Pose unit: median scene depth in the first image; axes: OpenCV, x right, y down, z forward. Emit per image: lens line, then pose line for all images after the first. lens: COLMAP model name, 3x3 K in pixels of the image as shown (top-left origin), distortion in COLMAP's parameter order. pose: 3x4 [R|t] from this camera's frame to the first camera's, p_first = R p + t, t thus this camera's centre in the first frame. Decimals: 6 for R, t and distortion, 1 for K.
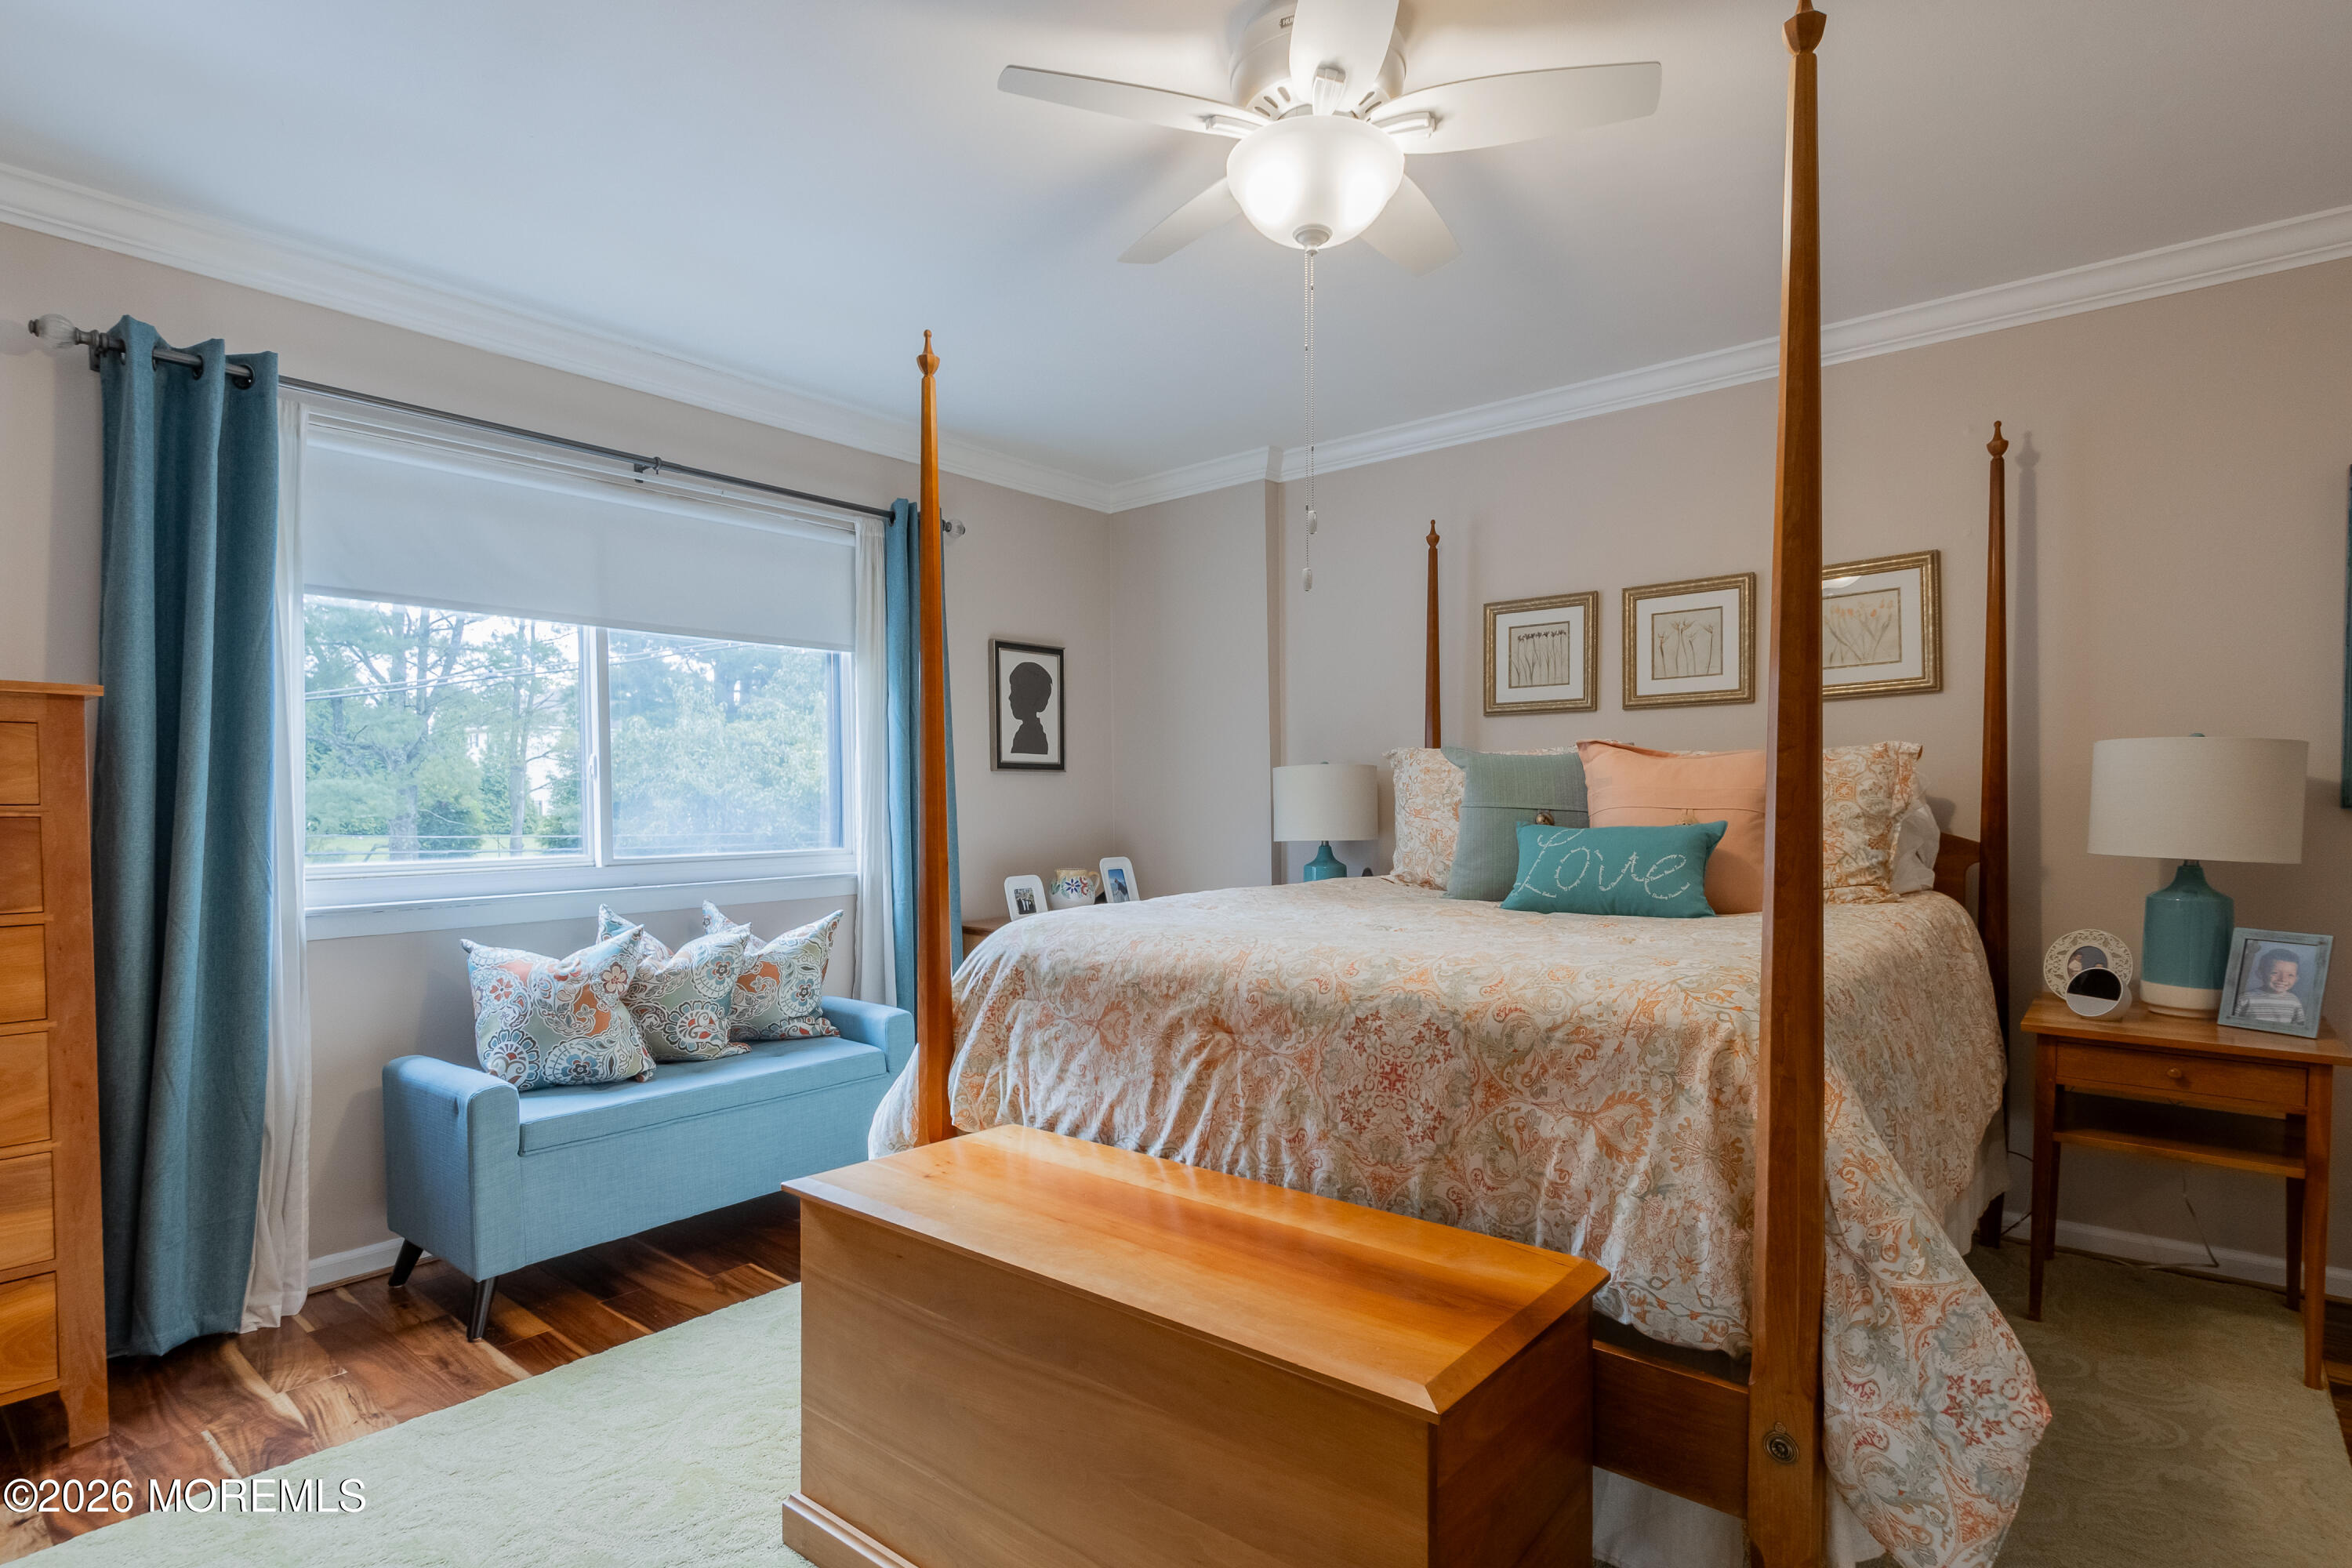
lens RADIAL K [[1208.2, 0, 1173.3], [0, 1208.2, 841.0], [0, 0, 1]] dist [-0.000090, 0.000099]
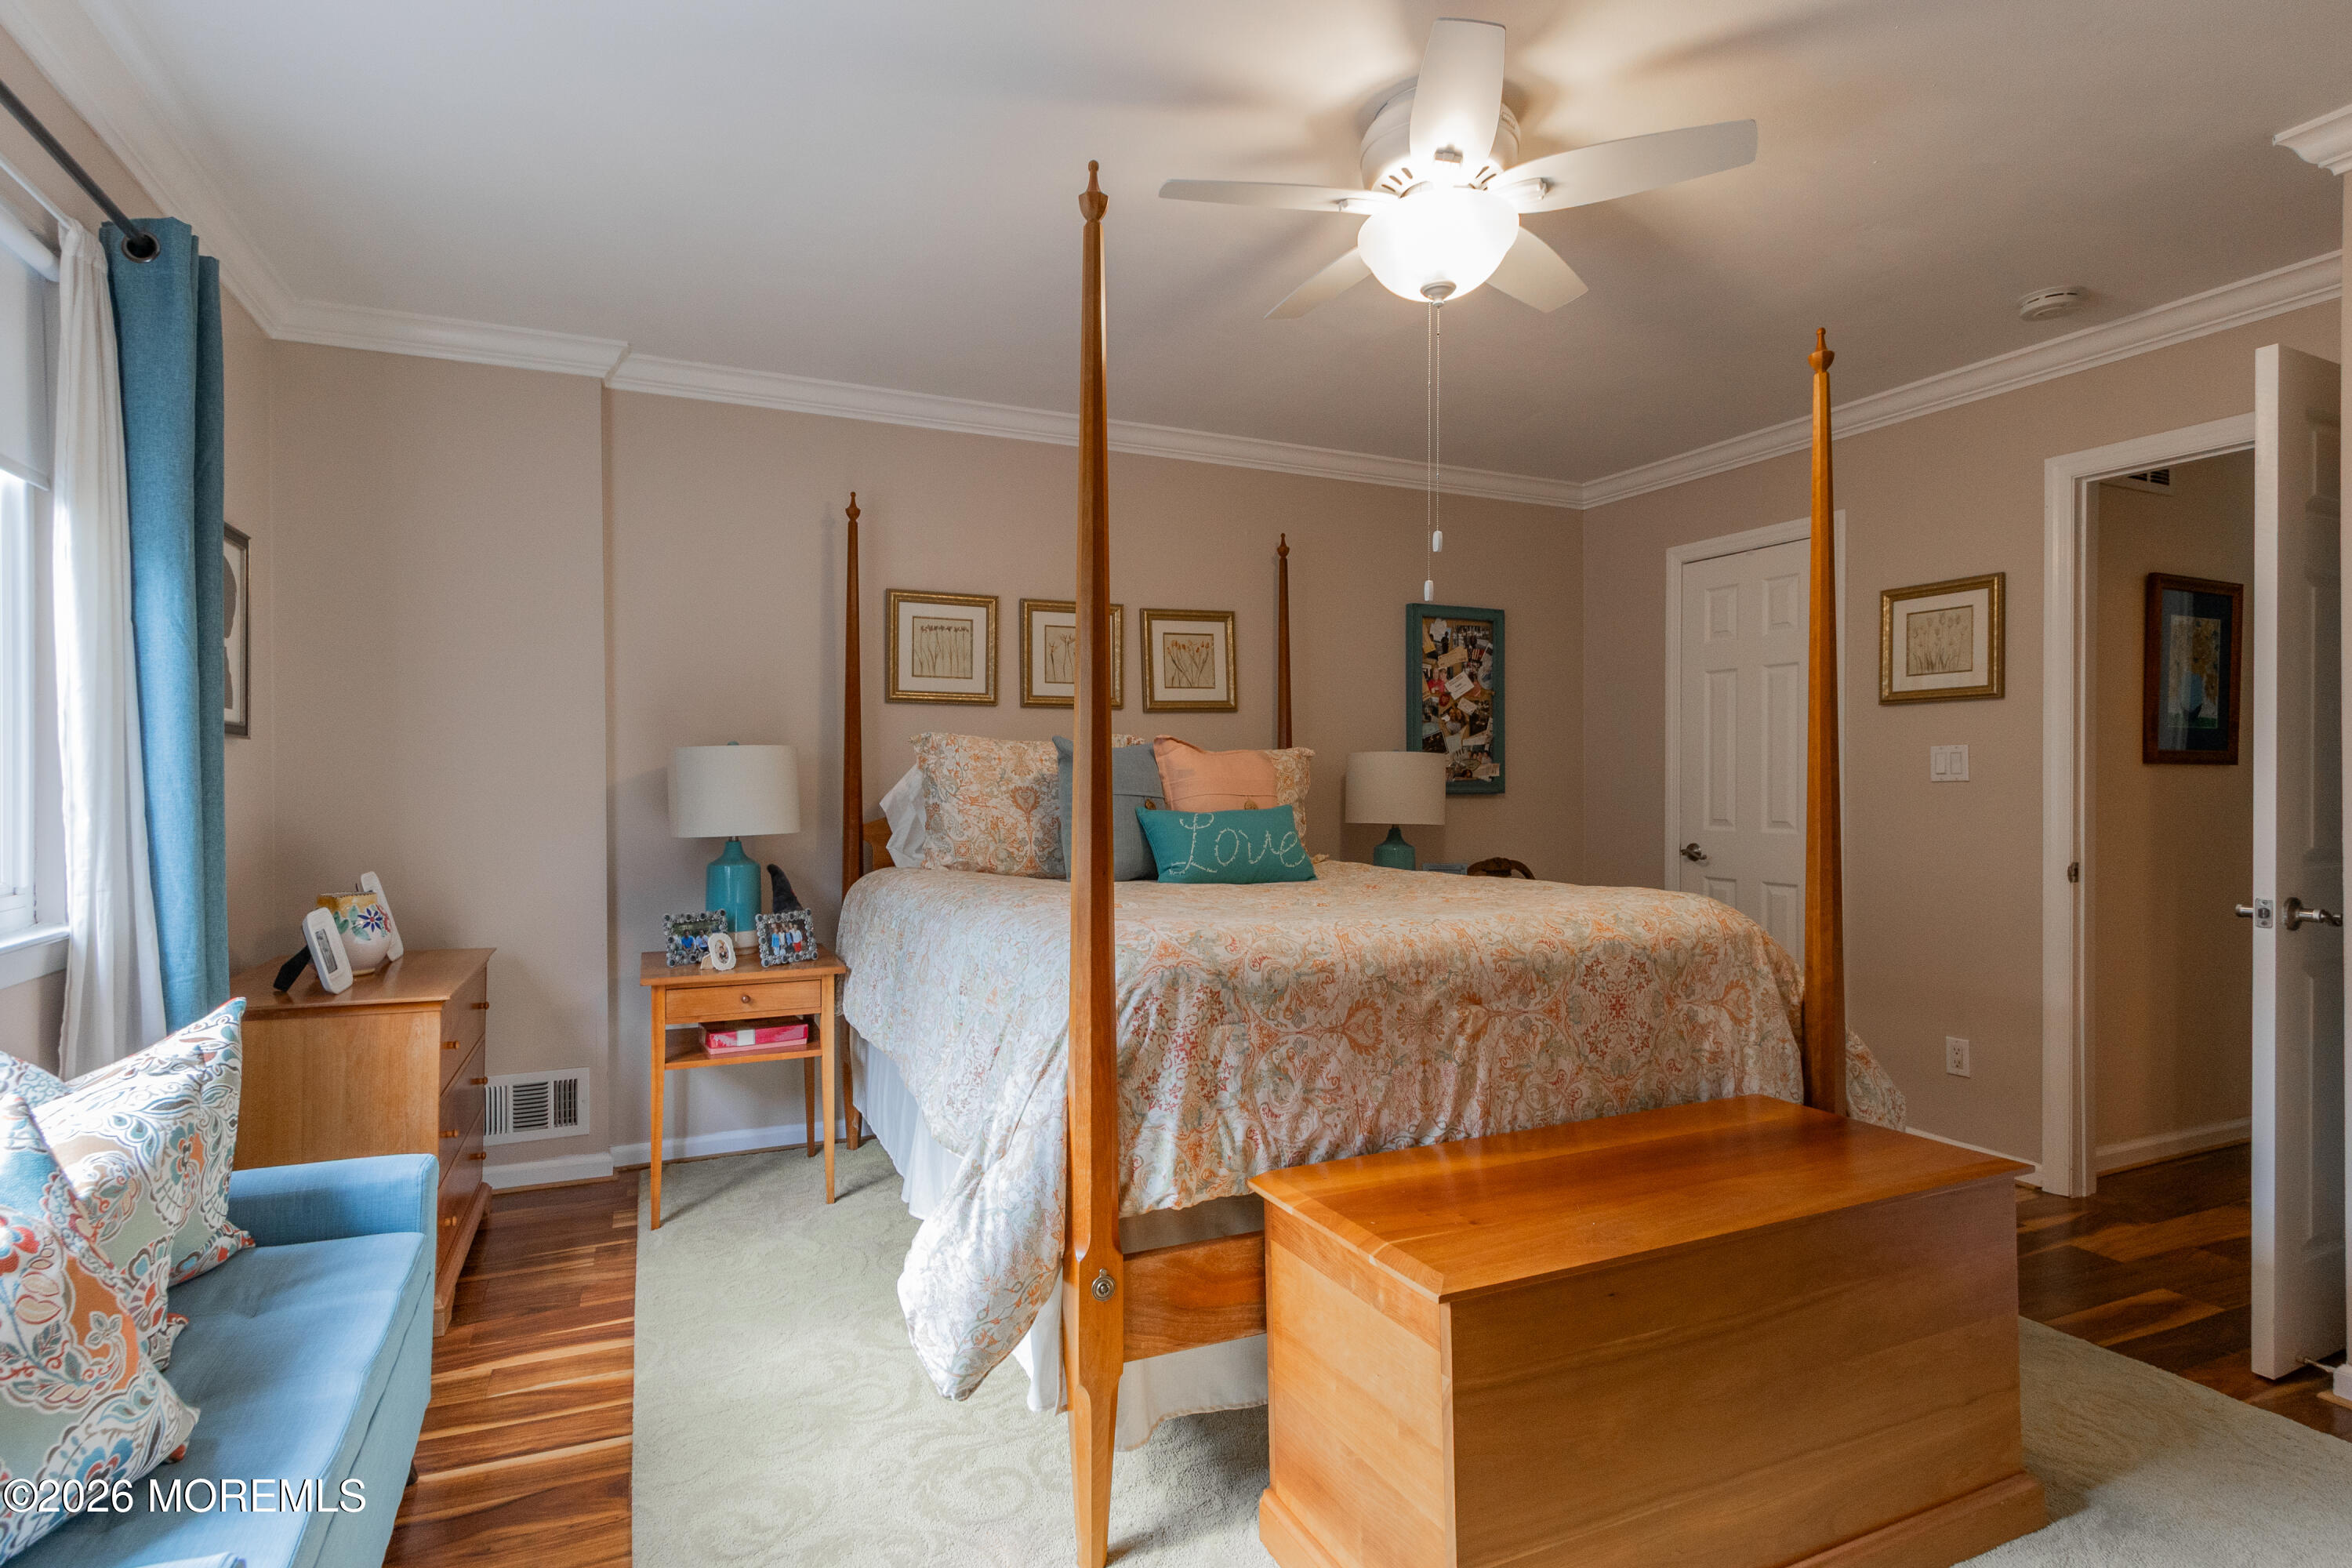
lens RADIAL K [[1152.4, 0, 1176.0], [0, 1152.4, 784.0], [0, 0, 1]] dist [0.002675, 0.000530]
pose [[0.443042, 0.007066, 0.896473, -0.910584], [0.026792, 0.999418, -0.021118, -0.020557], [-0.896101, 0.033375, 0.442595, 0.716746]]
